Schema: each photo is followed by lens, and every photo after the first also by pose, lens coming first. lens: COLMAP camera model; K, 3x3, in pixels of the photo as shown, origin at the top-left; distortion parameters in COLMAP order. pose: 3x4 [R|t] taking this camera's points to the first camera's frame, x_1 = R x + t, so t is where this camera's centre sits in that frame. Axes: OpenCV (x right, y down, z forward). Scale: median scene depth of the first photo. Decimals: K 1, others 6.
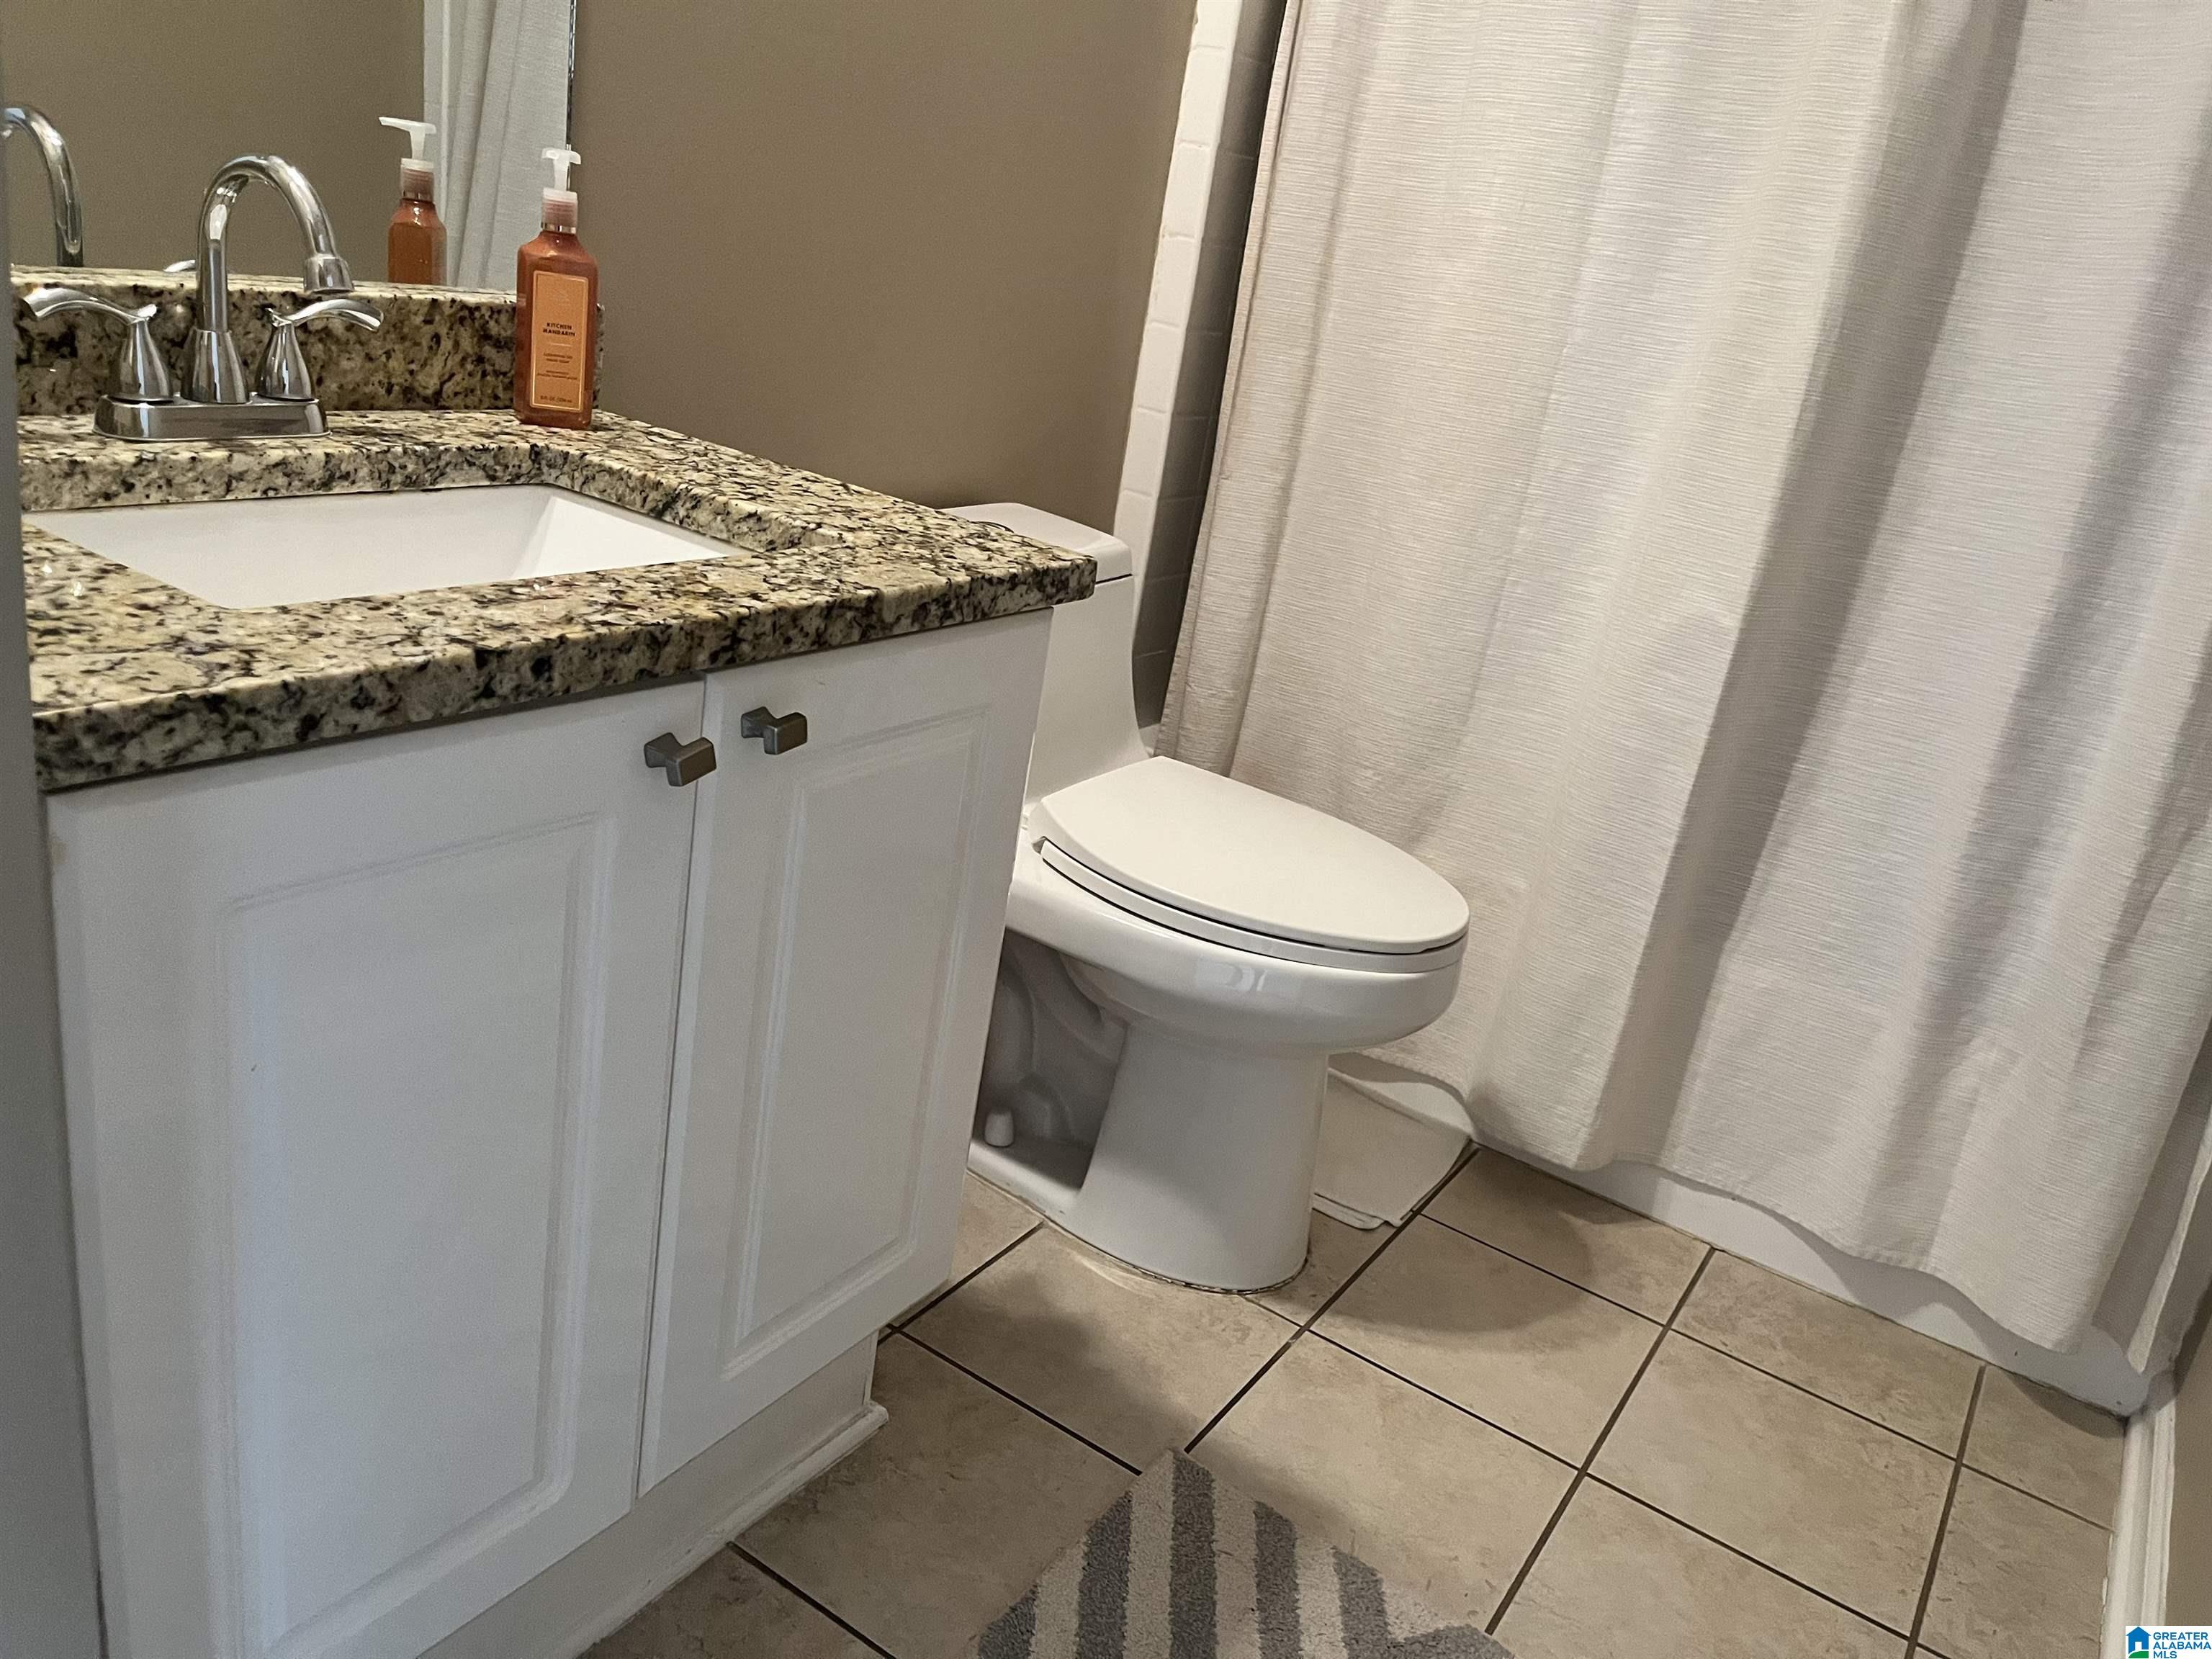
lens RADIAL K [[1671.8, 0, 1104.9], [0, 1671.8, 845.5], [0, 0, 1]] dist [0.068847, -0.100705]
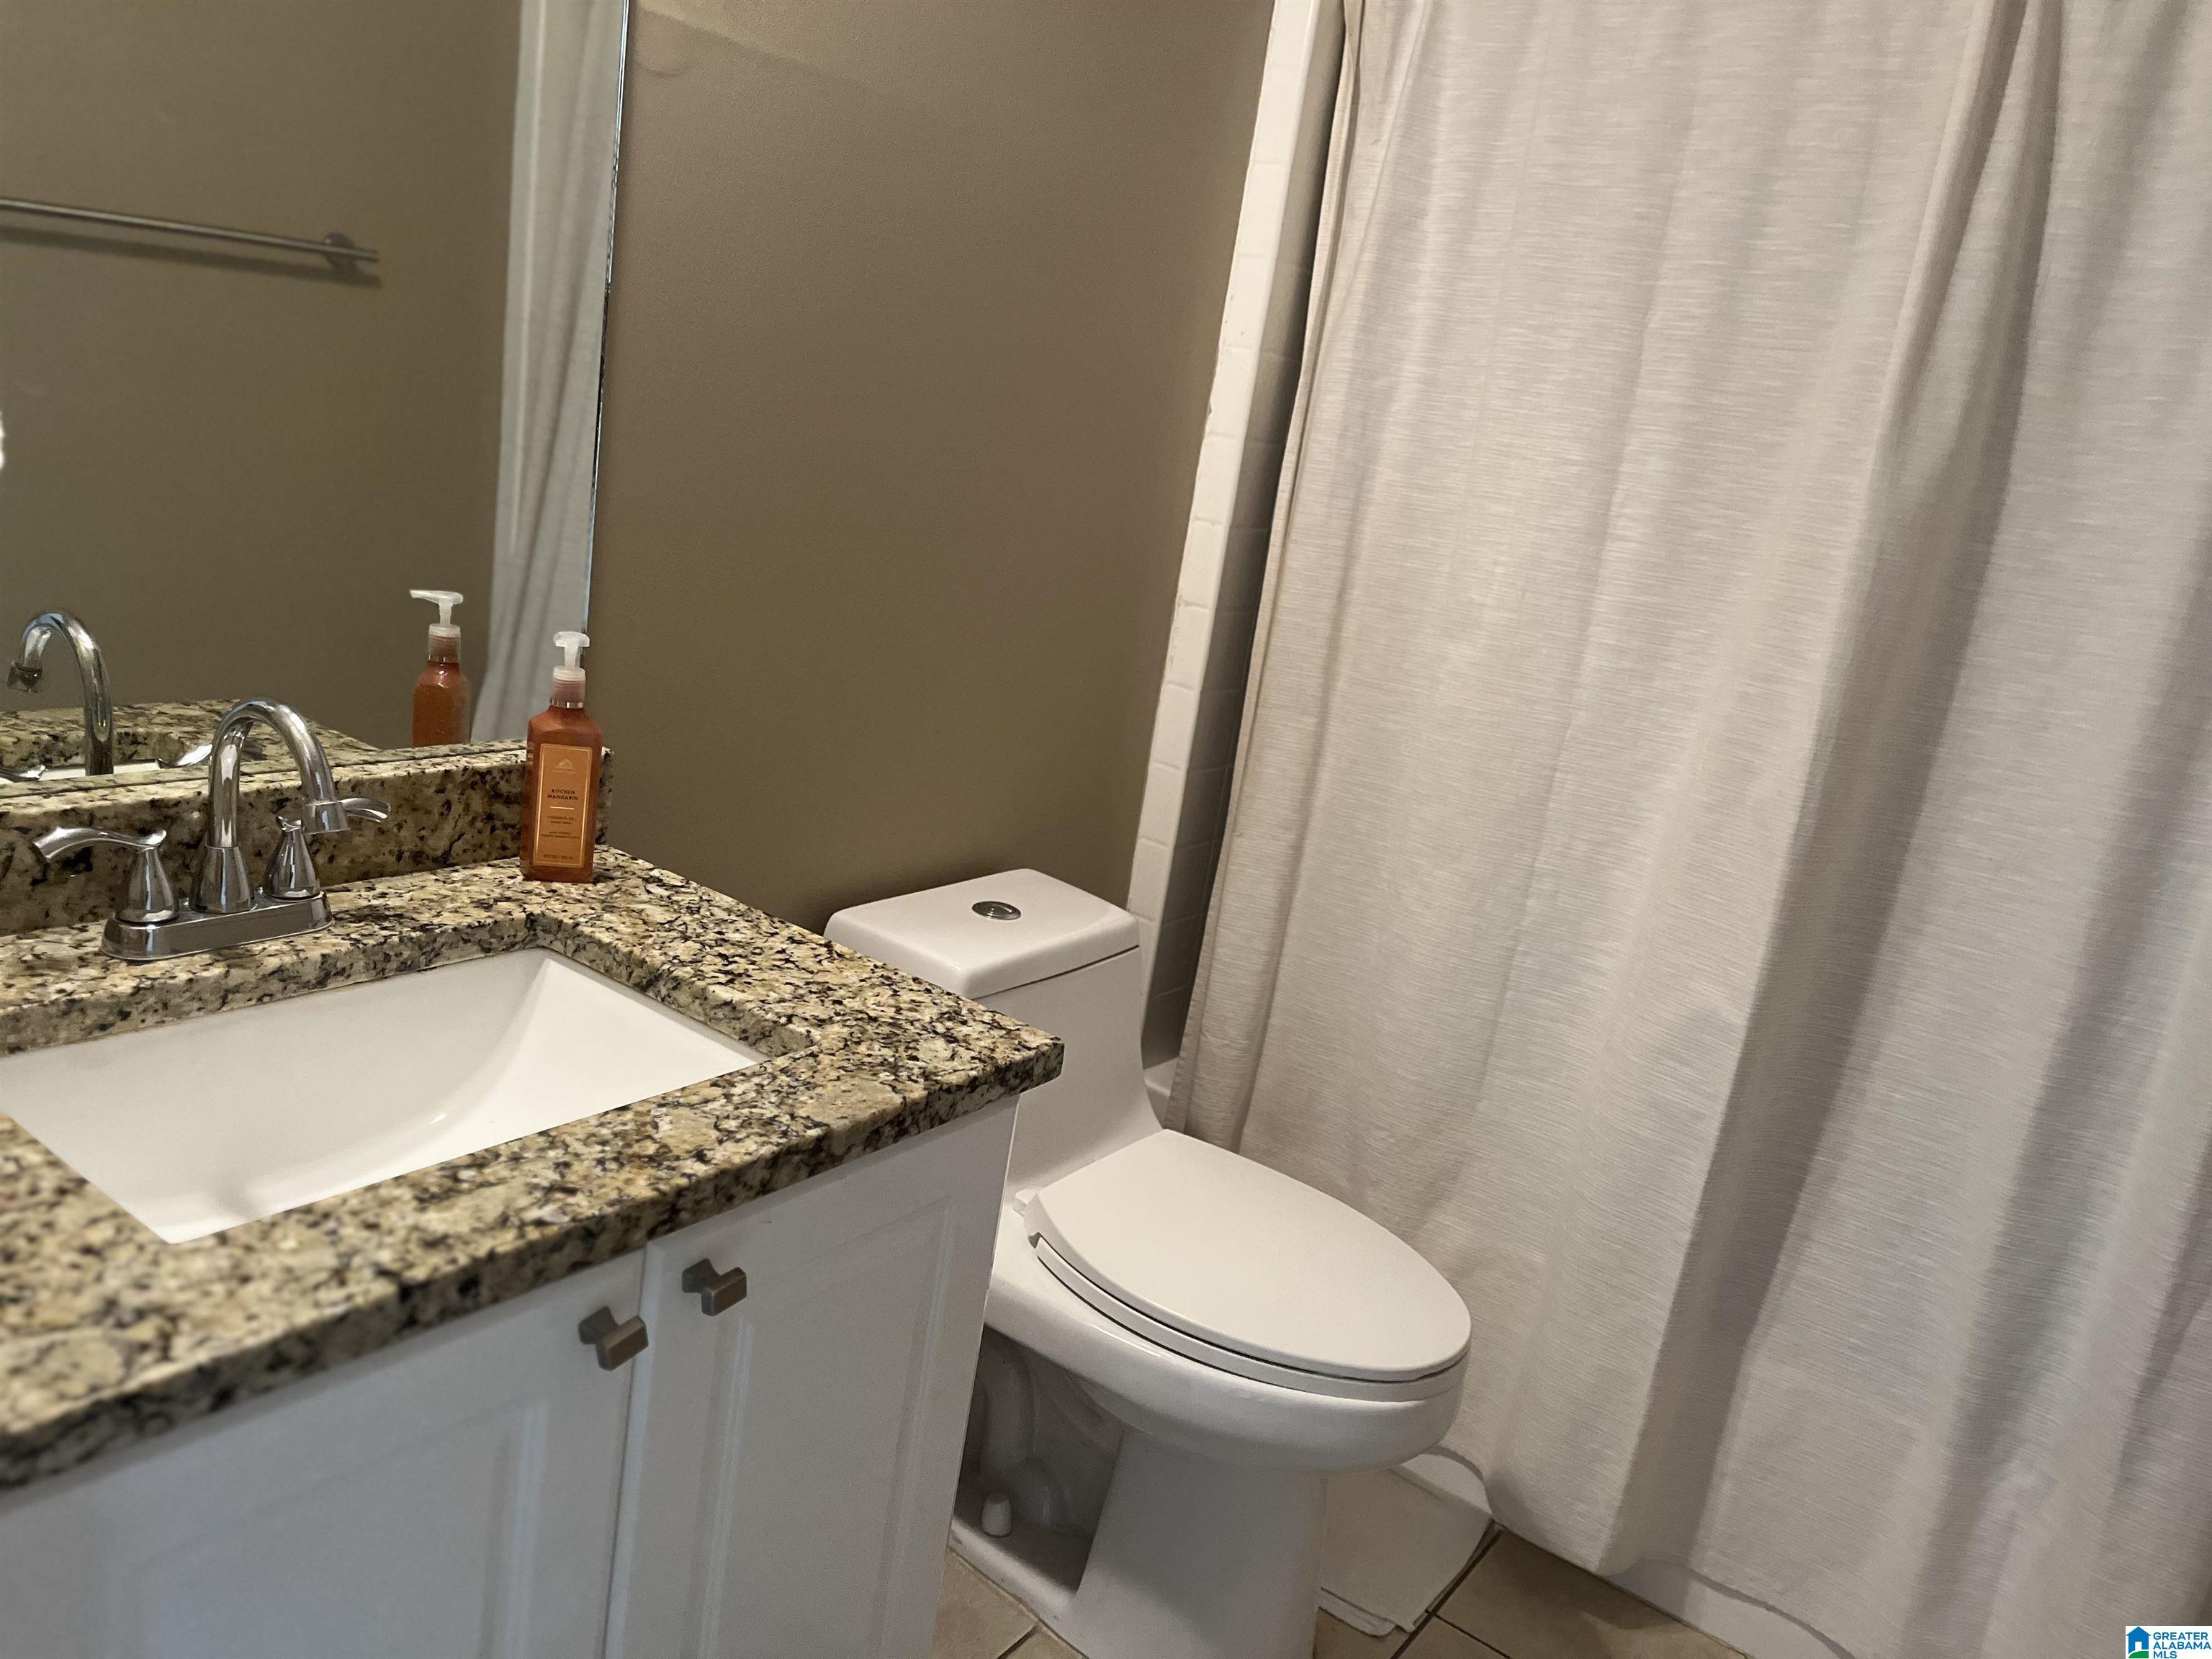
lens RADIAL K [[1675.0, 0, 1100.0], [0, 1675.0, 826.1], [0, 0, 1]] dist [0.055804, -0.072650]
pose [[0.998589, 0.008149, -0.052484, 0.050744], [-0.013713, 0.994214, -0.106543, -0.141489], [0.051312, 0.107113, 0.992922, -0.014960]]
